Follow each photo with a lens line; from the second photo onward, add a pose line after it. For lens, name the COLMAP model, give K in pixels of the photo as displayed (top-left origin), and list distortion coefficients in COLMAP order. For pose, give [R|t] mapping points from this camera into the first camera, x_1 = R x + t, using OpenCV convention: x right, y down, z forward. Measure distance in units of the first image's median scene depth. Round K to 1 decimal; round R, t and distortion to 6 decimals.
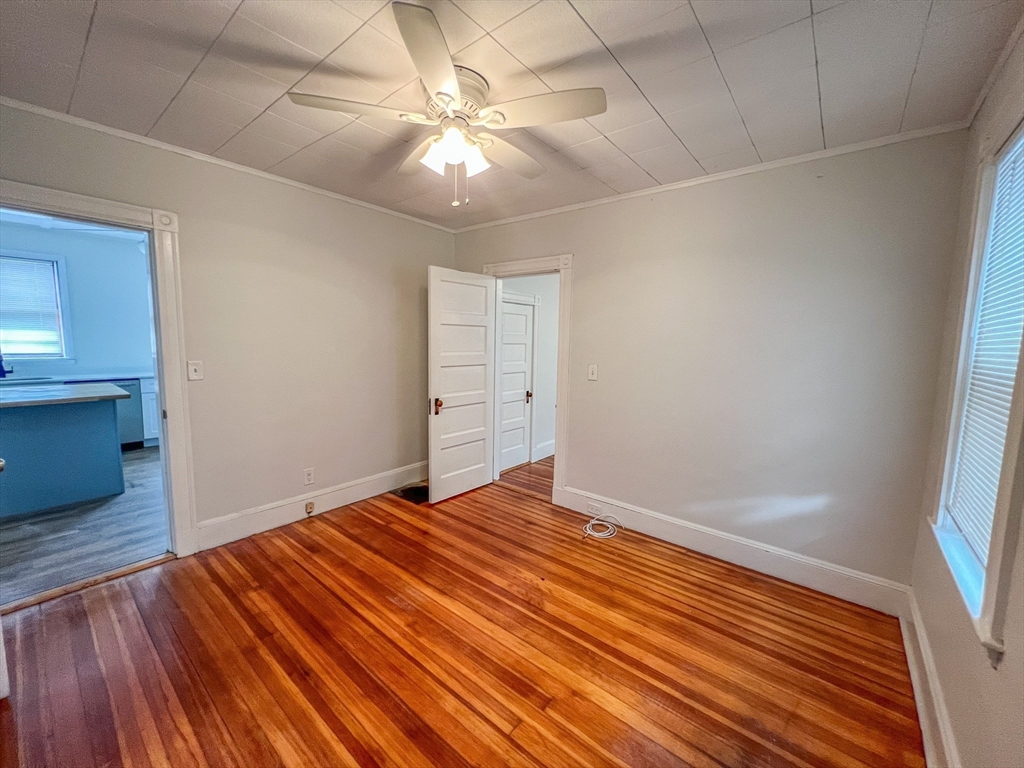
lens RADIAL K [[408.6, 0, 512.9], [0, 408.6, 383.1], [0, 0, 1]] dist [-0.000066, -0.000122]
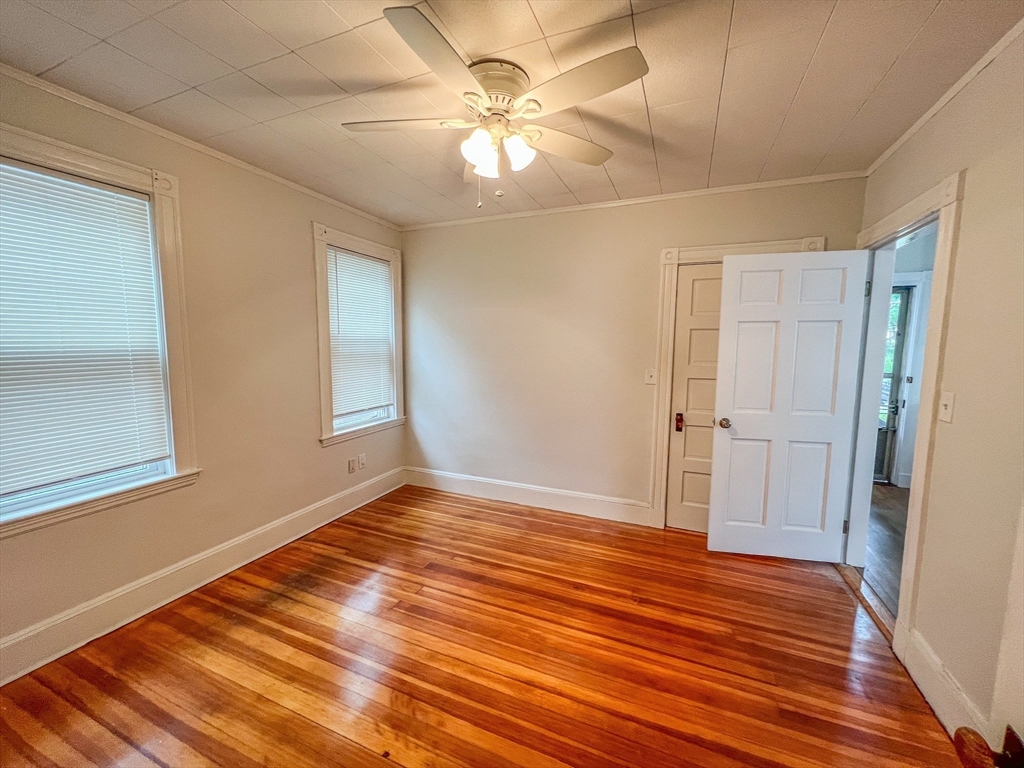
lens RADIAL K [[408.6, 0, 515.5], [0, 408.6, 382.7], [0, 0, 1]] dist [-0.000066, -0.000122]
pose [[-0.956930, -0.001347, -0.290316, 0.085080], [-0.062949, 0.977162, 0.202958, -0.211763], [0.283412, 0.212492, -0.935160, 1.875230]]
